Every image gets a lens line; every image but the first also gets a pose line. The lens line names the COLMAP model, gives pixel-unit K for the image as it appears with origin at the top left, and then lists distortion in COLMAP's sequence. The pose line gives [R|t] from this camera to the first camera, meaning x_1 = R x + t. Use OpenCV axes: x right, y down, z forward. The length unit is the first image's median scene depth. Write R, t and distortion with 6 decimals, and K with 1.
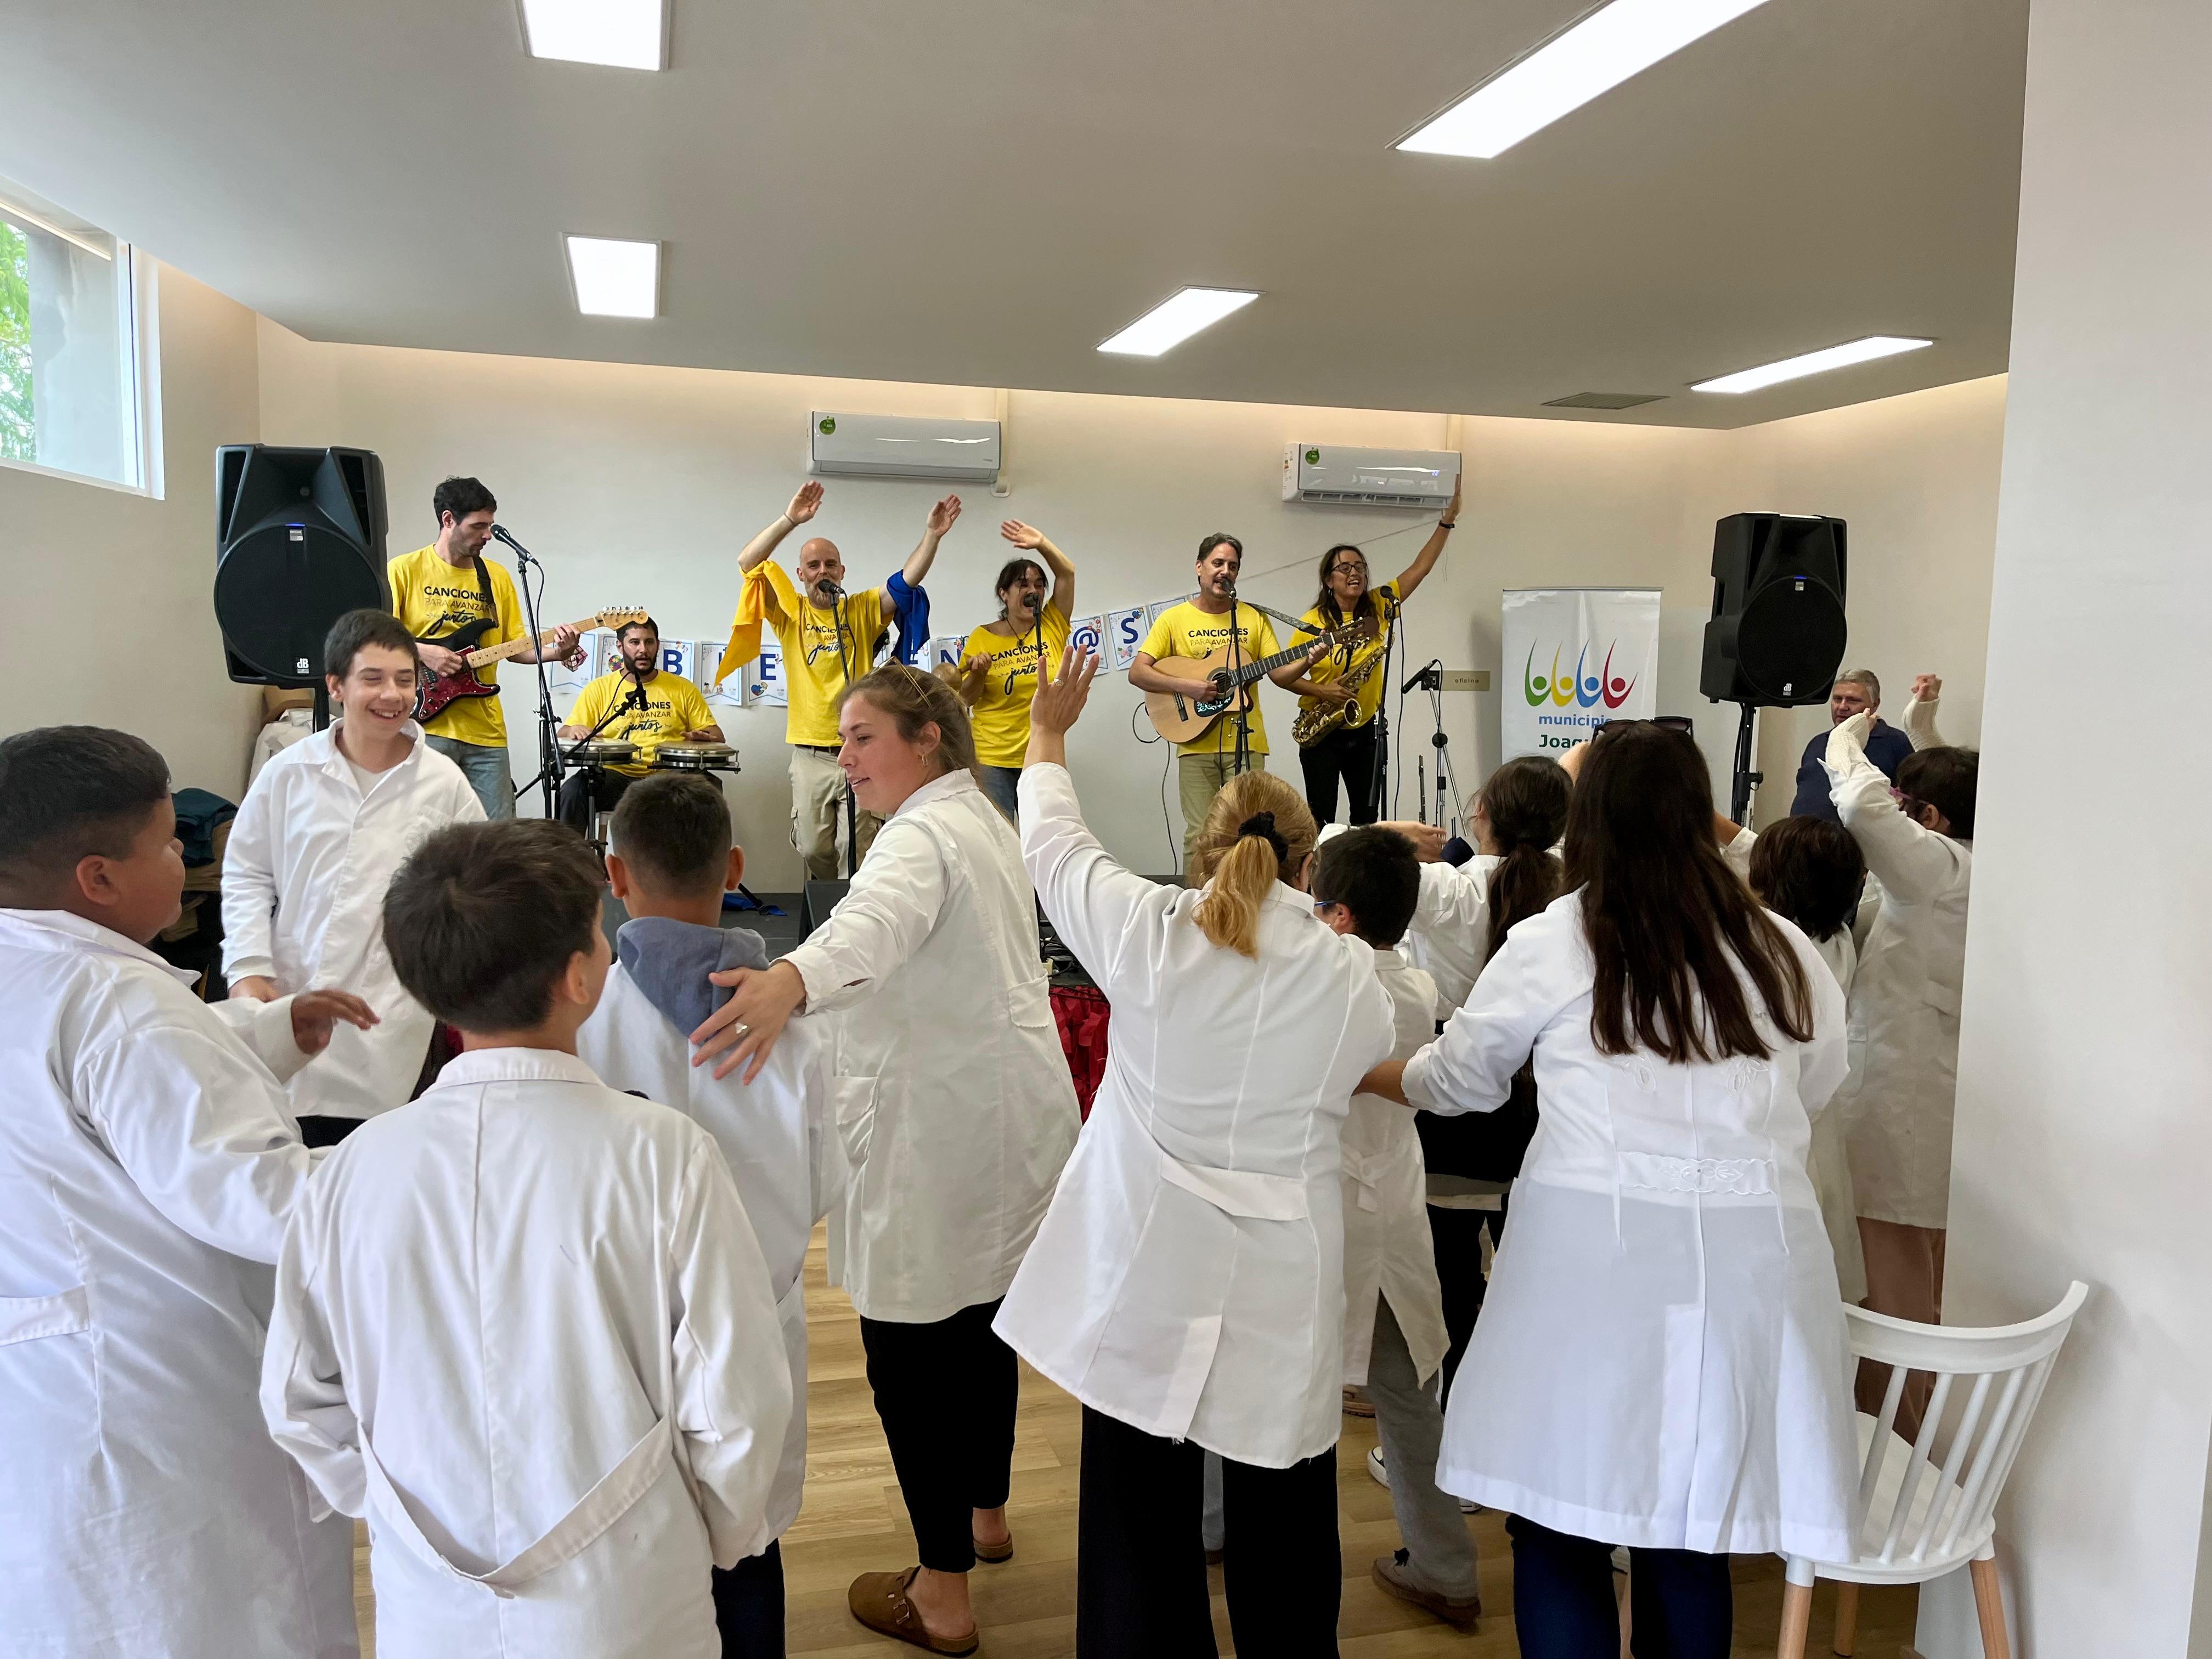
lens RADIAL K [[1689.1, 0, 1113.3], [0, 1689.1, 867.1], [0, 0, 1]] dist [0.003500, 0.001928]
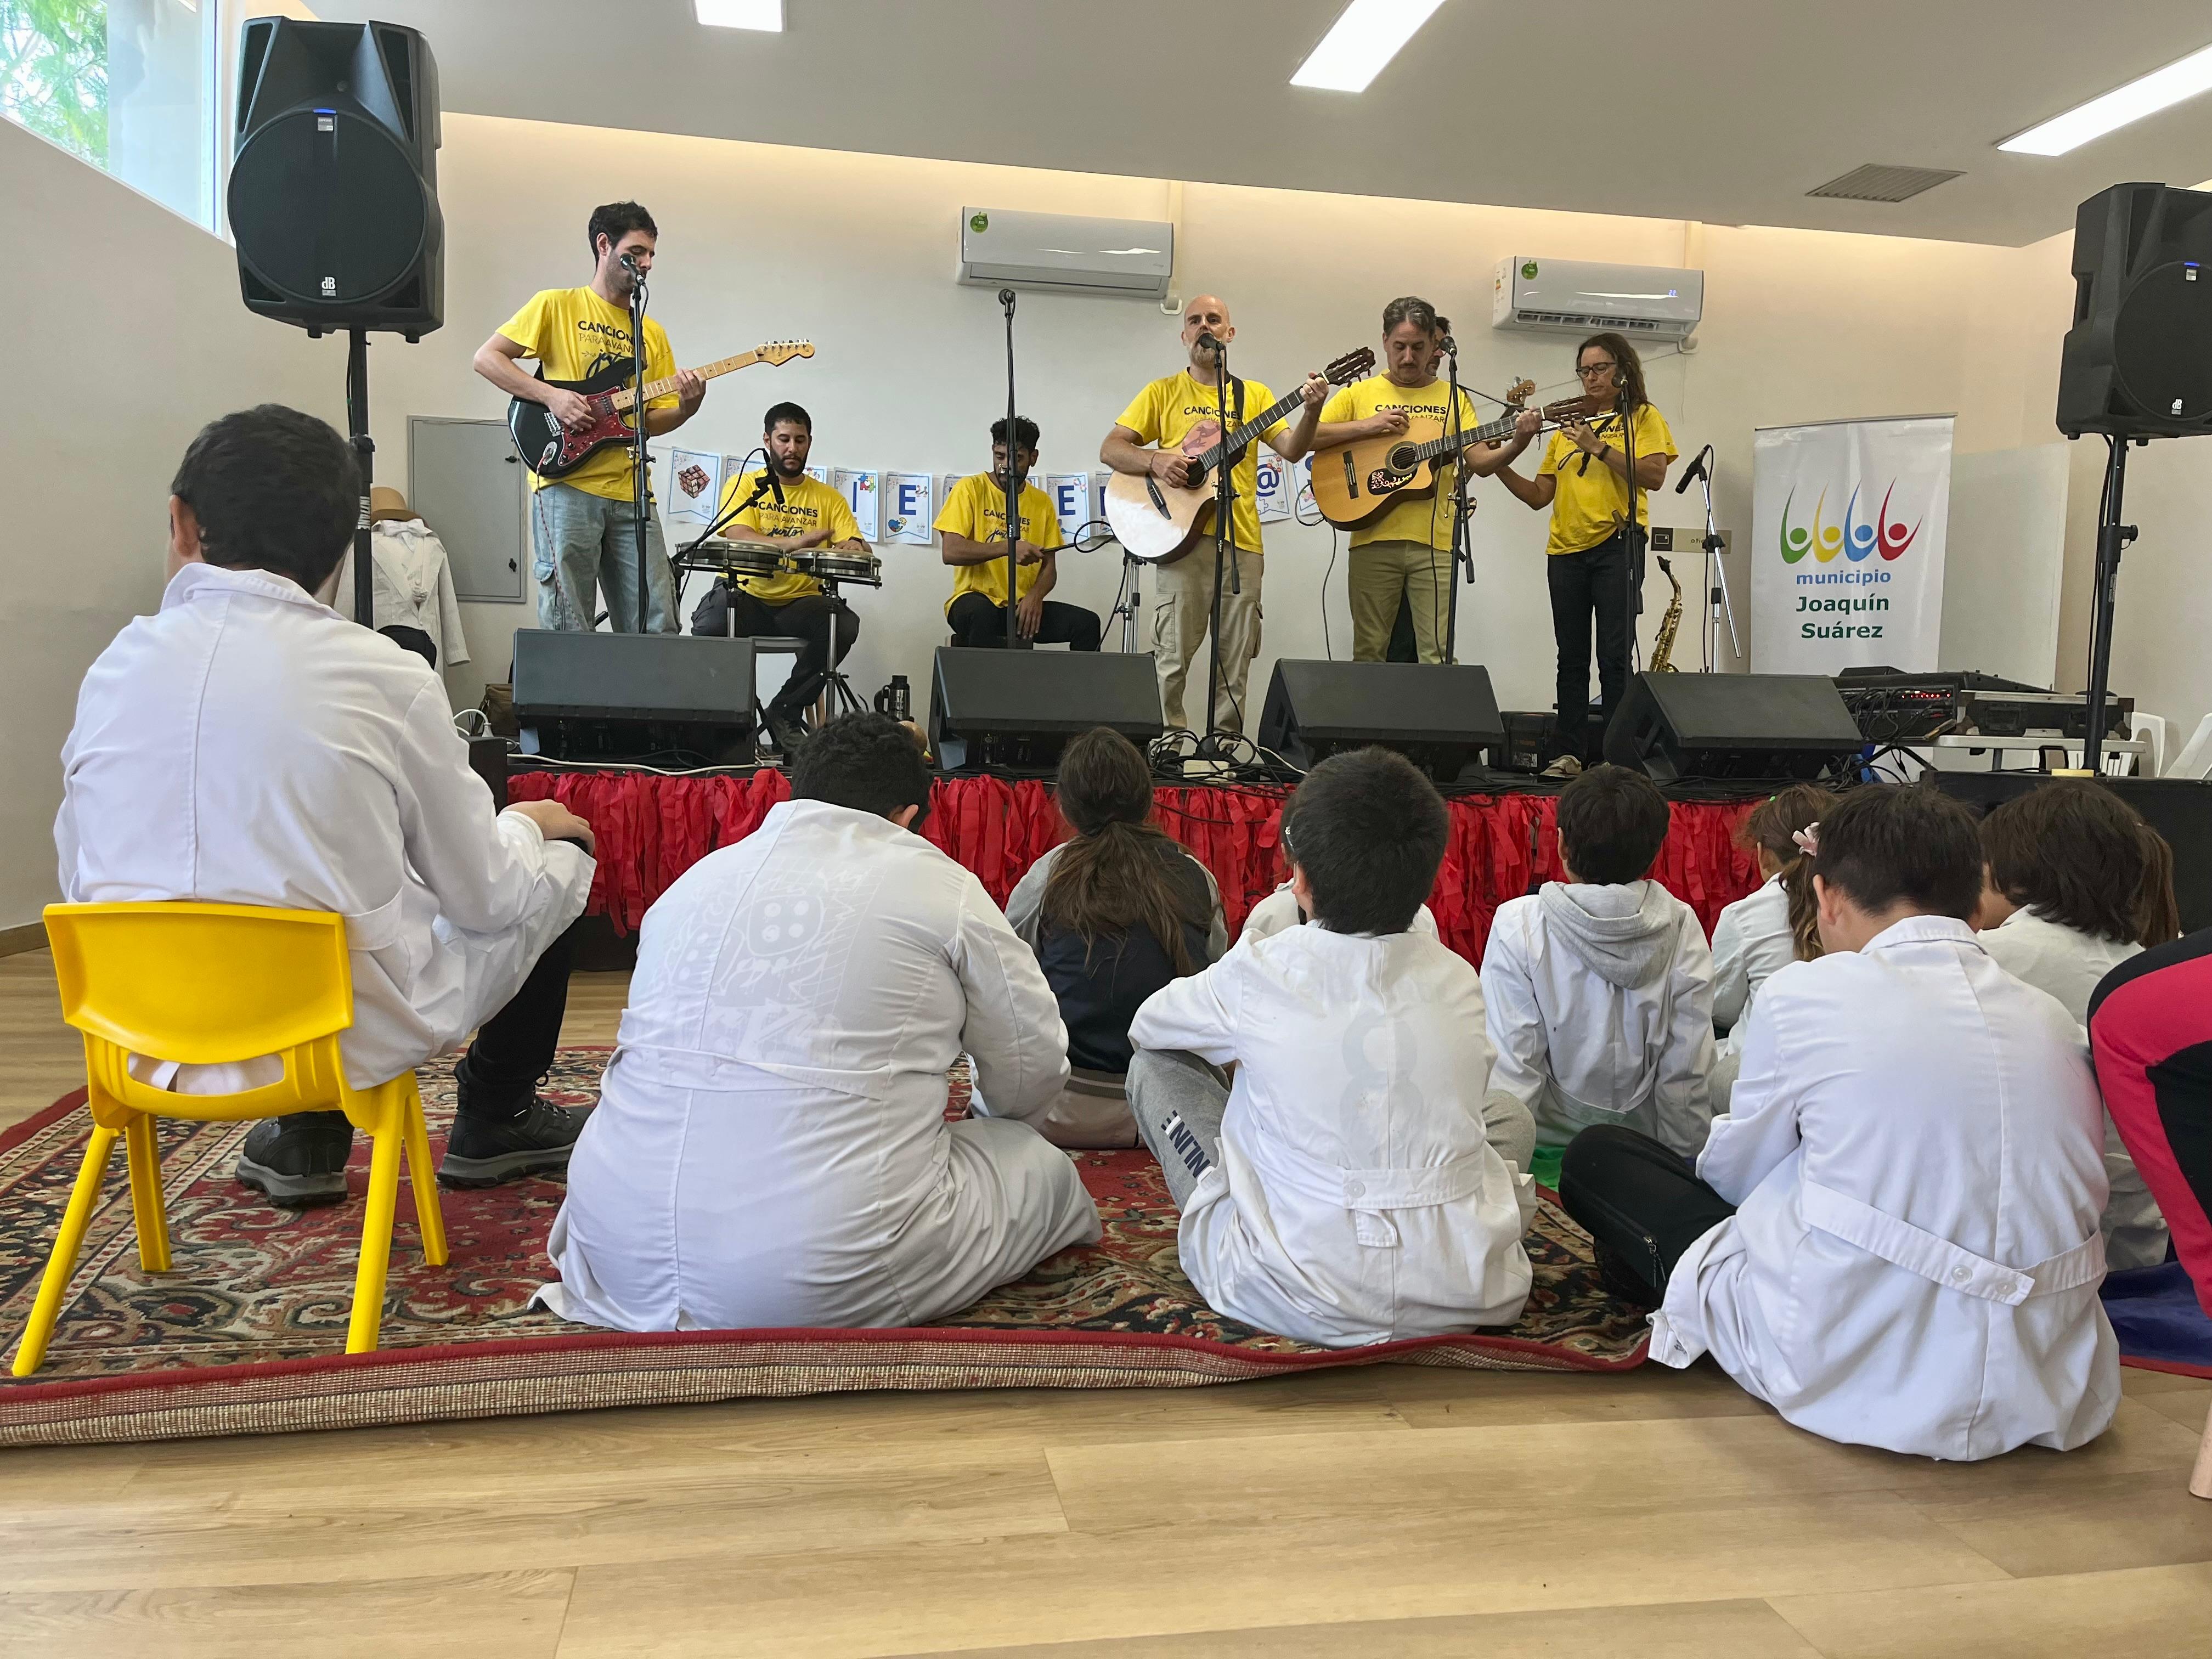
lens RADIAL K [[1697.6, 0, 1106.0], [0, 1697.6, 829.5], [0, 0, 1]] dist [0.099583, -0.118831]
pose [[0.995304, 0.016542, -0.095376, -0.010673], [-0.021913, 0.998216, -0.055543, 0.103844], [0.094287, 0.057372, 0.993891, 0.122053]]
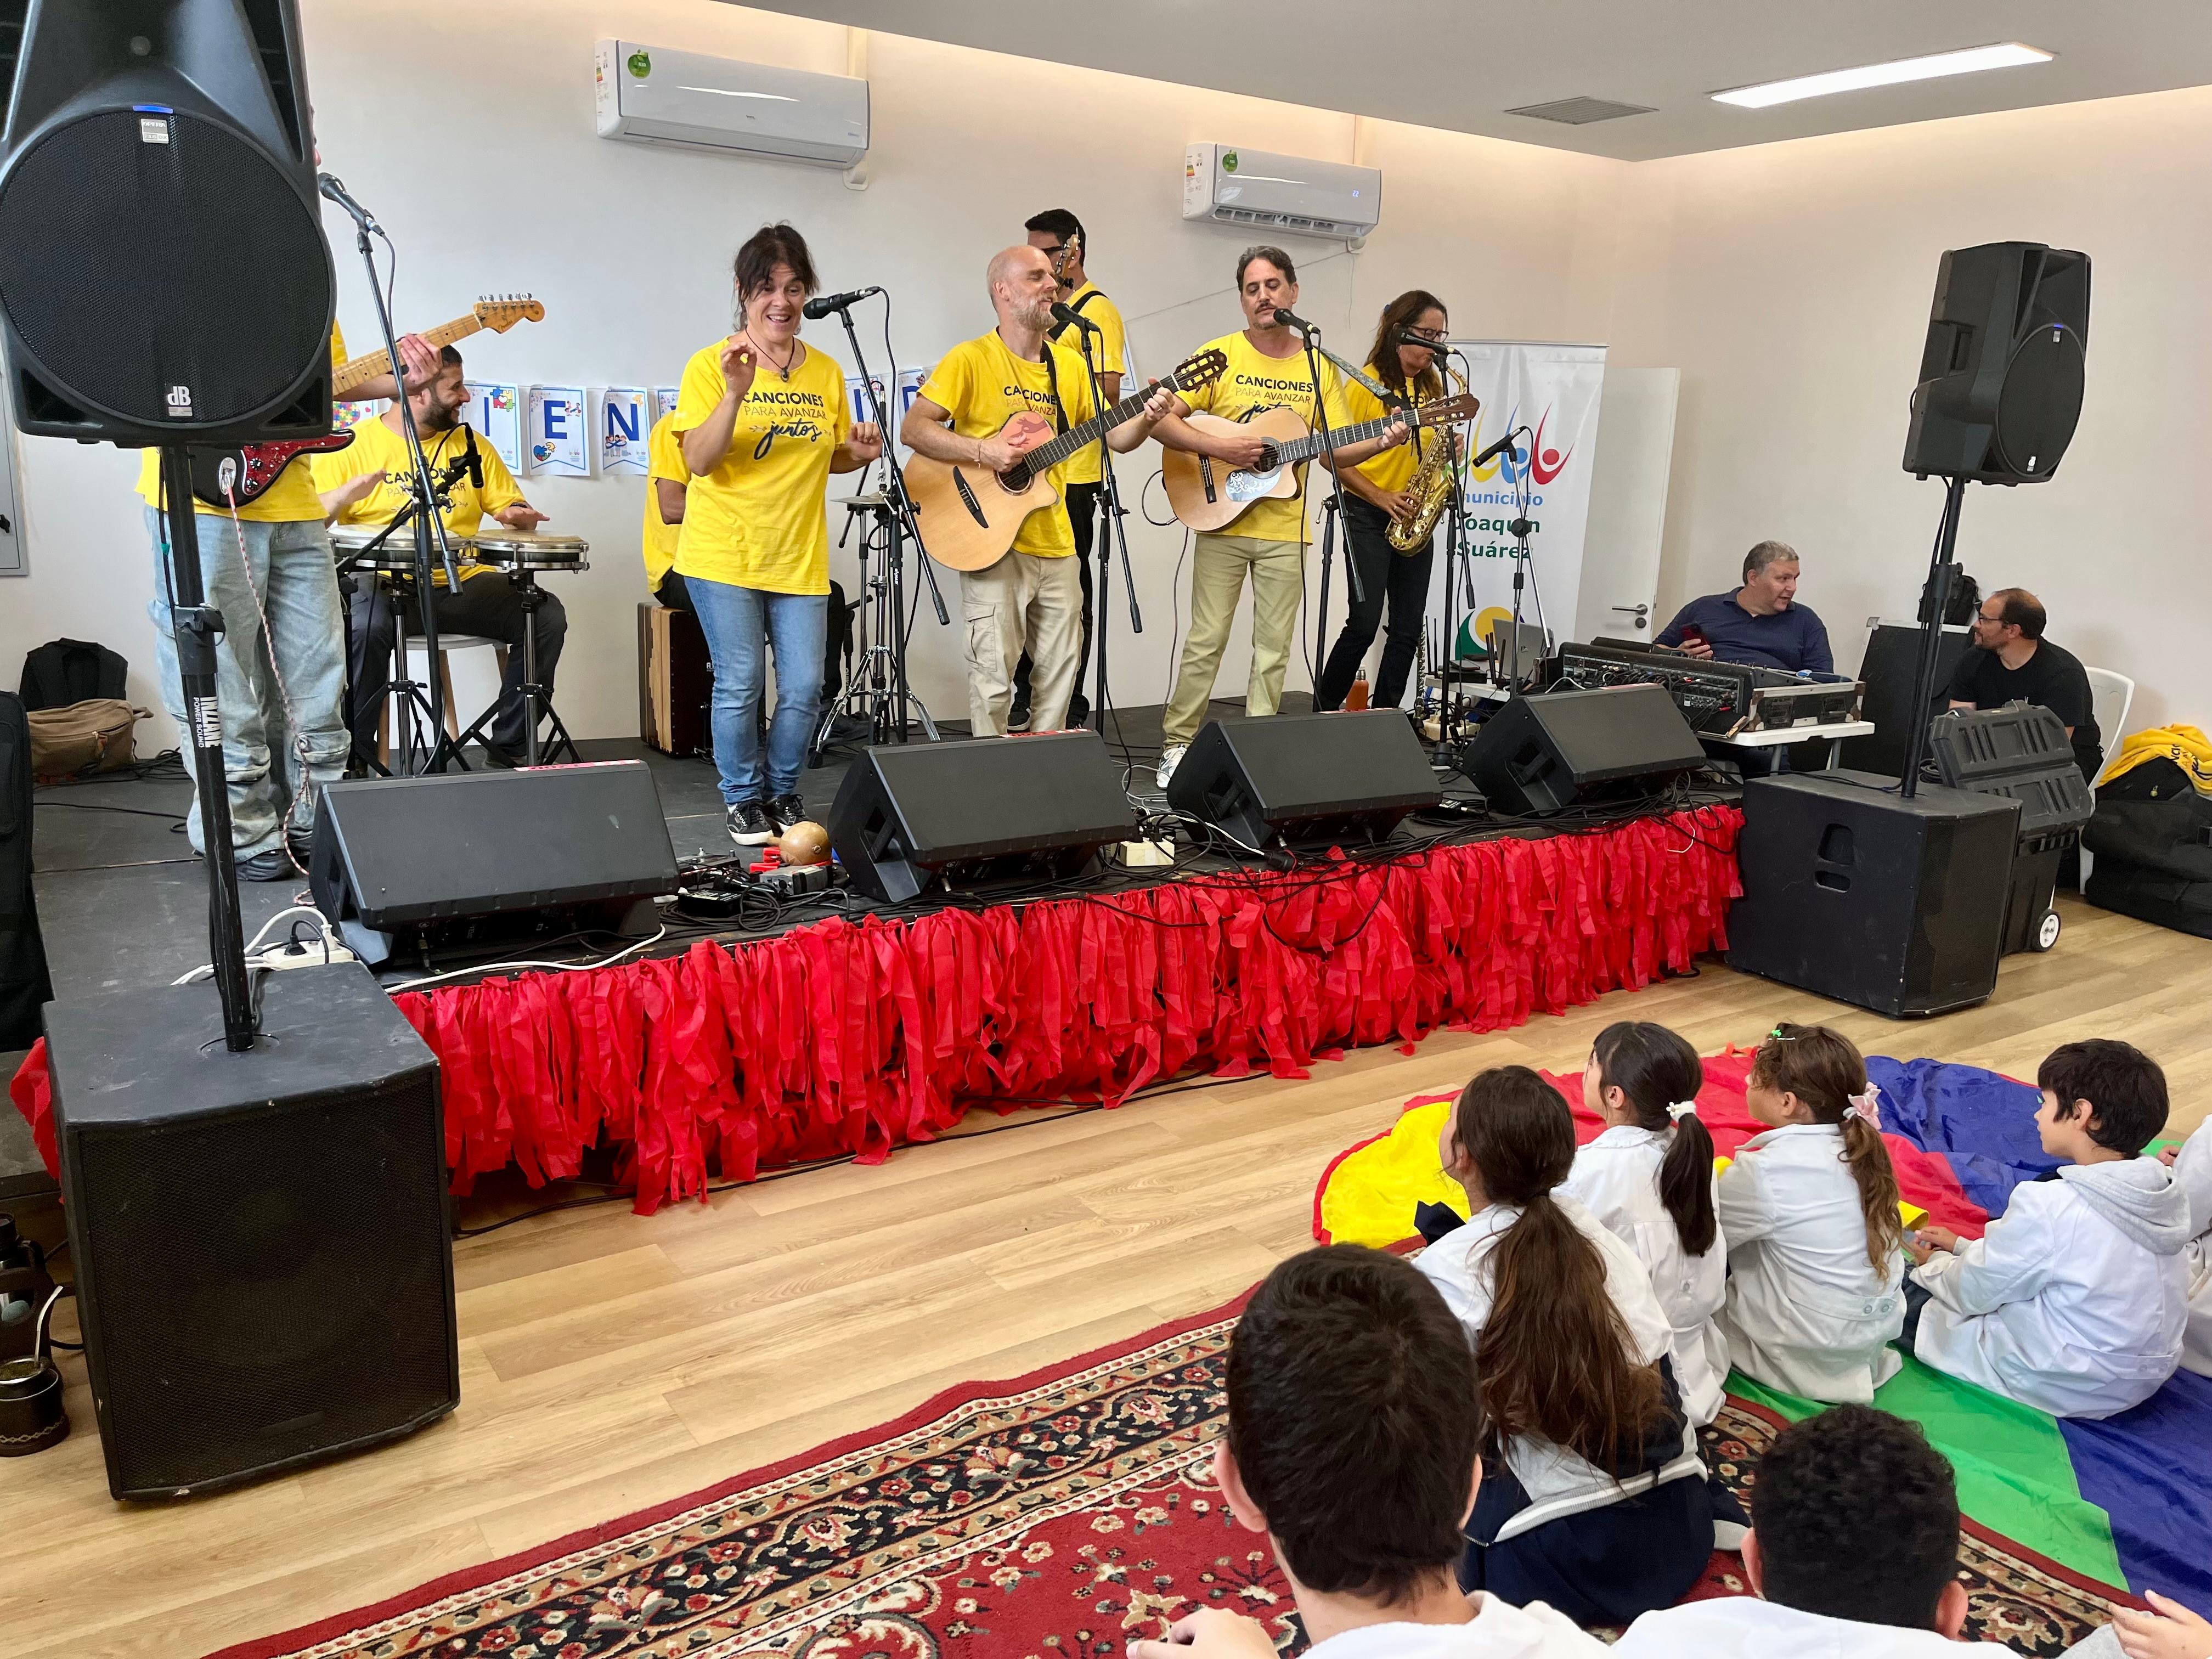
lens RADIAL K [[1697.6, 0, 1106.0], [0, 1697.6, 829.5], [0, 0, 1]] dist [0.099583, -0.118831]
pose [[0.949738, -0.057628, 0.307697, -0.217074], [0.023383, 0.993223, 0.113845, -0.024700], [-0.312172, -0.100927, 0.944649, 0.231340]]
